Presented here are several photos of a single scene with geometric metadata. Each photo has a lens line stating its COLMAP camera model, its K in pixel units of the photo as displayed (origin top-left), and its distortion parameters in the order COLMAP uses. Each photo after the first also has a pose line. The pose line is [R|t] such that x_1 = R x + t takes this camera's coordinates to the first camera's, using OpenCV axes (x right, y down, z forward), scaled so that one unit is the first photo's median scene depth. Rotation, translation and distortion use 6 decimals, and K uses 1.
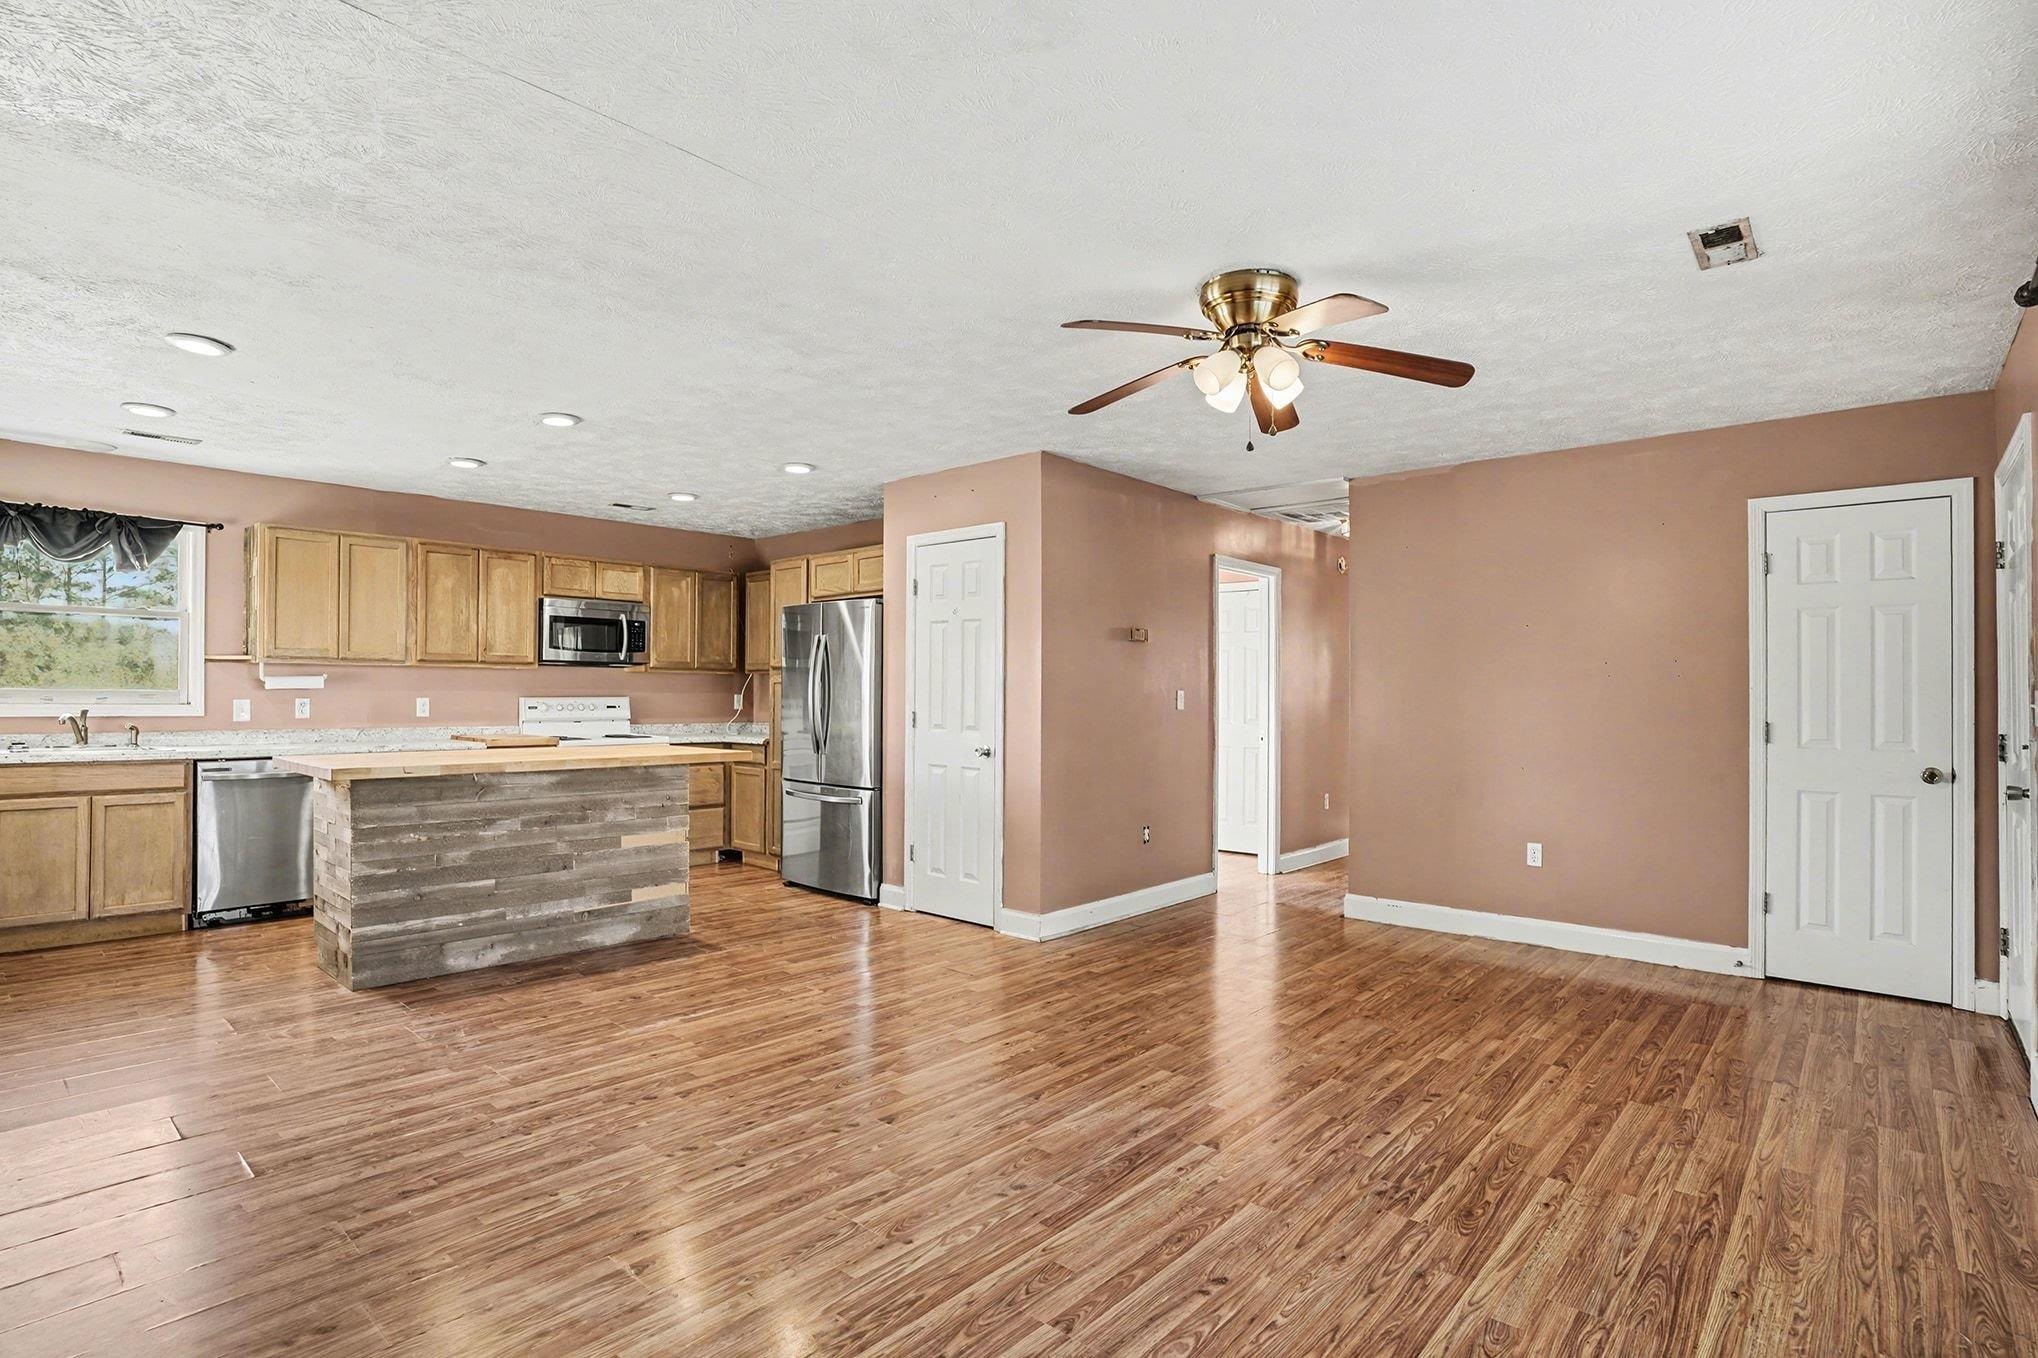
lens RADIAL K [[1011.7, 0, 1012.9], [0, 1011.7, 679.1], [0, 0, 1]] dist [-0.089737, 0.044185]
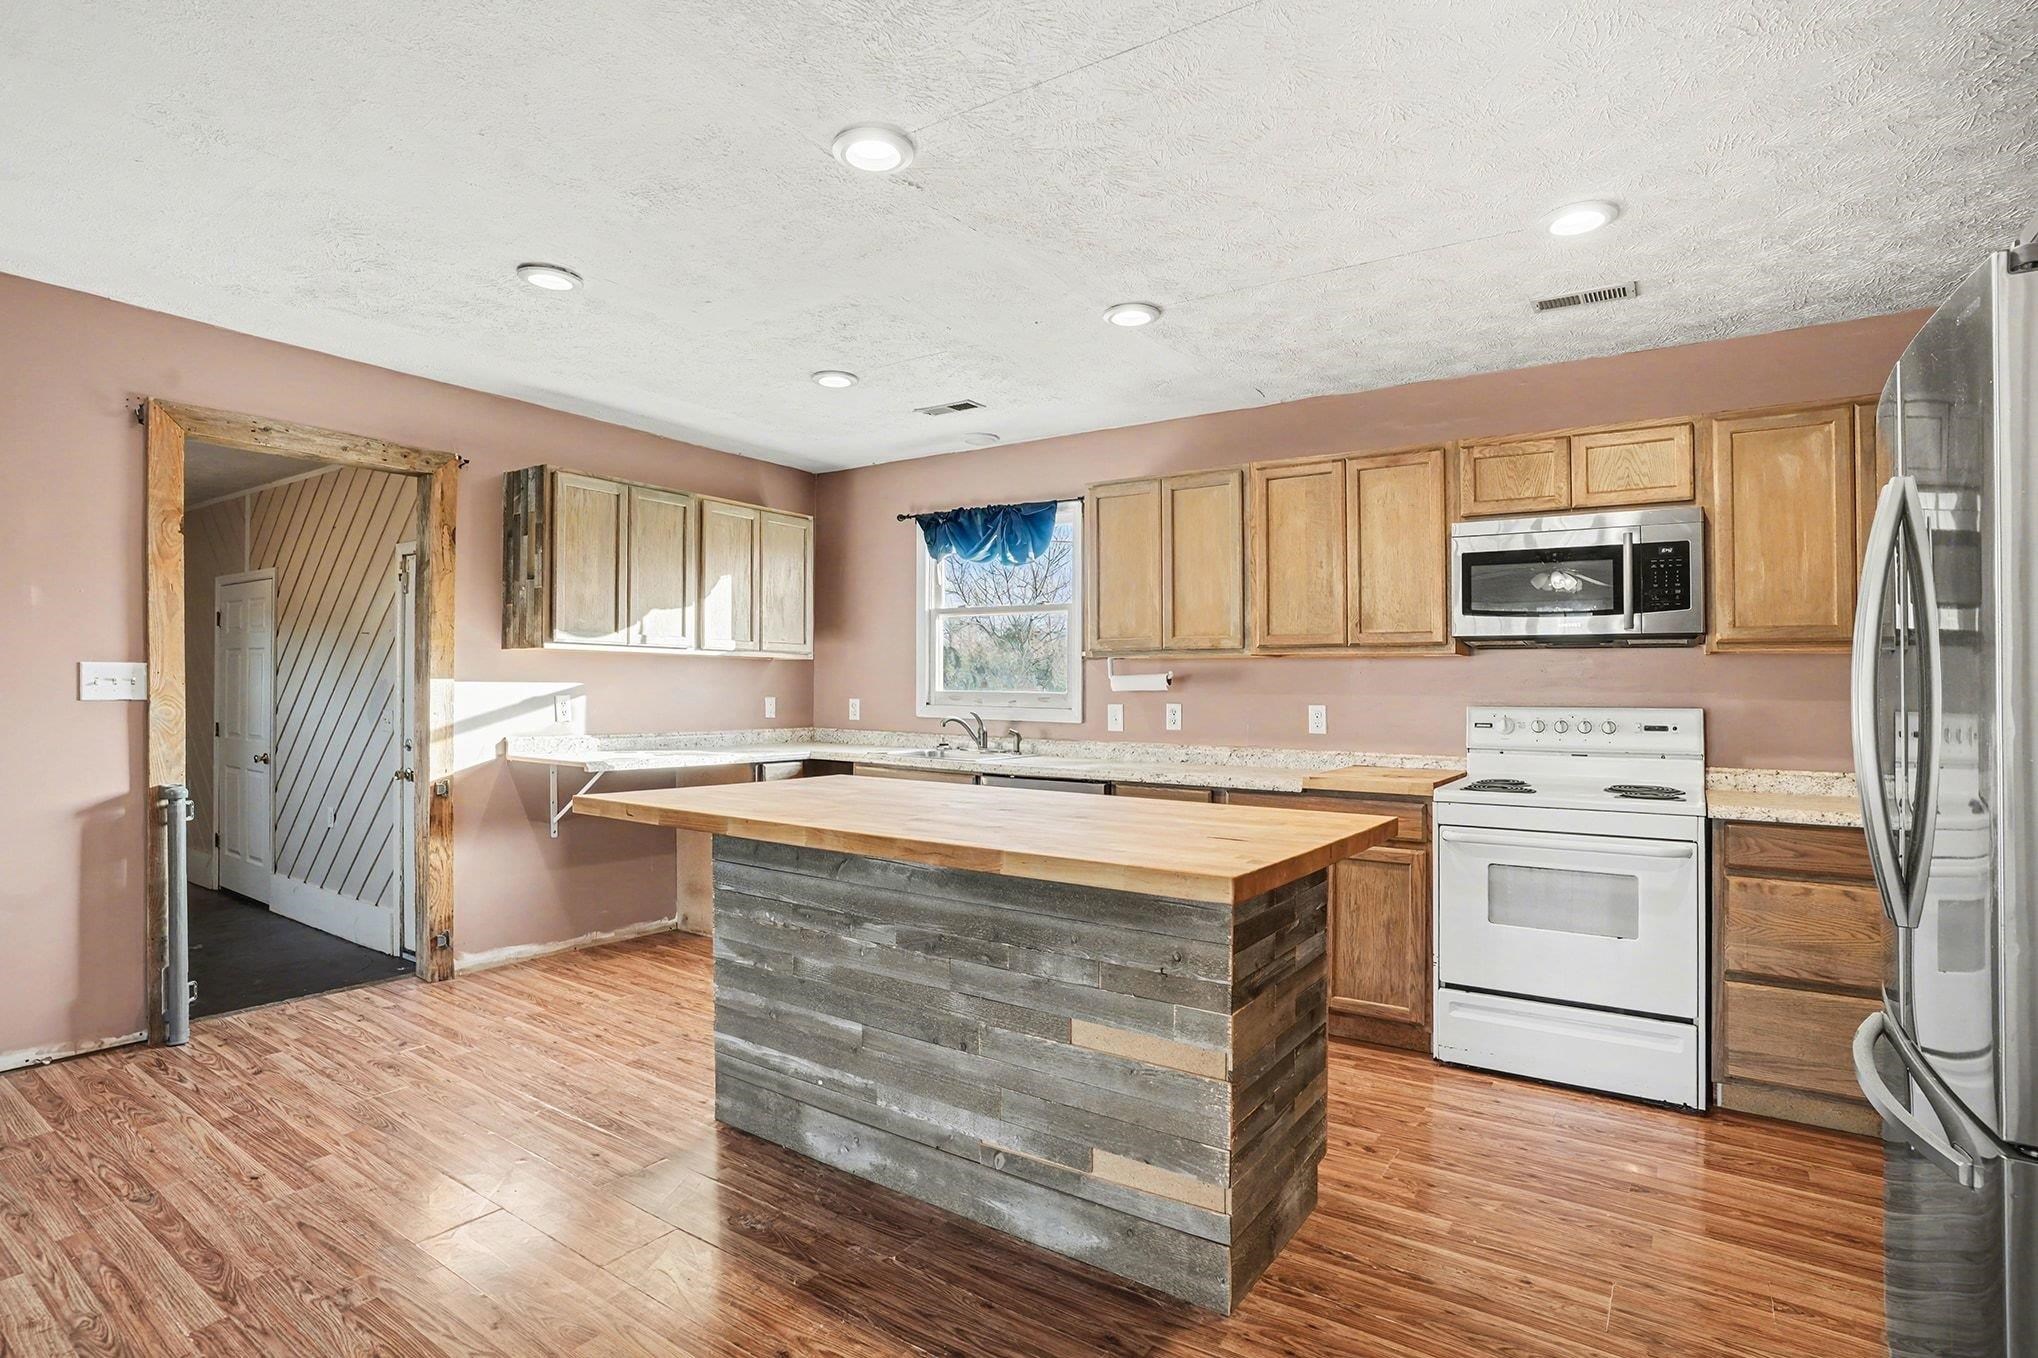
lens RADIAL K [[1015.6, 0, 1011.9], [0, 1015.6, 665.0], [0, 0, 1]] dist [-0.085889, 0.044720]
pose [[0.120293, -0.028281, -0.992336, 0.048340], [0.003774, 0.999600, -0.028030, 0.012604], [0.992731, -0.000373, 0.120351, 0.869657]]
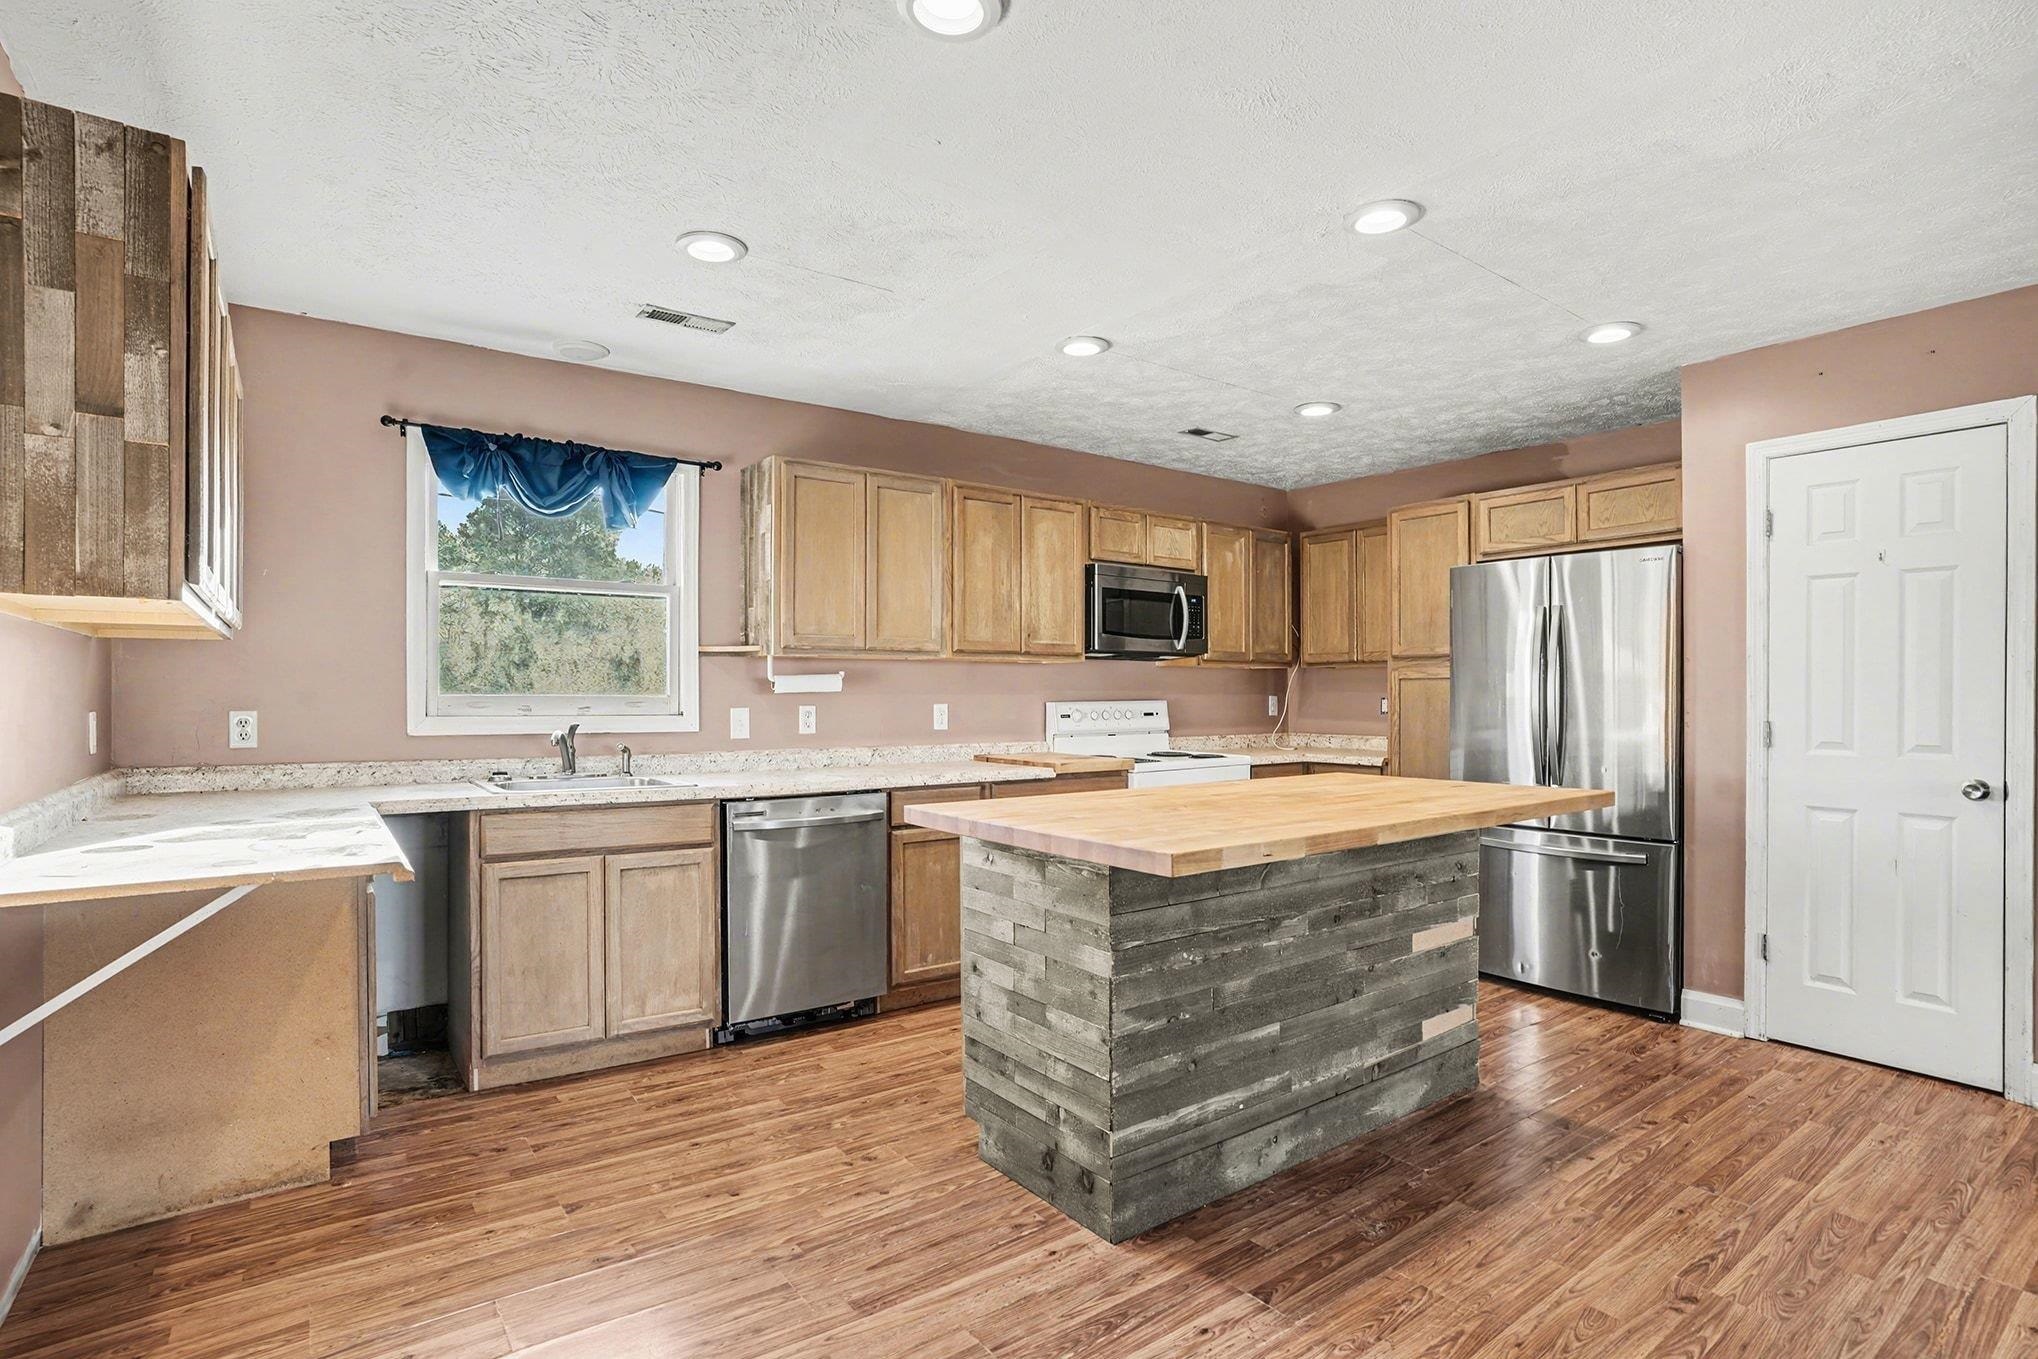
lens RADIAL K [[1015.6, 0, 1011.9], [0, 1015.6, 665.5], [0, 0, 1]] dist [-0.085889, 0.044720]
pose [[0.977386, -0.012004, -0.211124, -0.472171], [0.009284, 0.999861, -0.013870, 0.001912], [0.211261, 0.011597, 0.977361, 0.340840]]
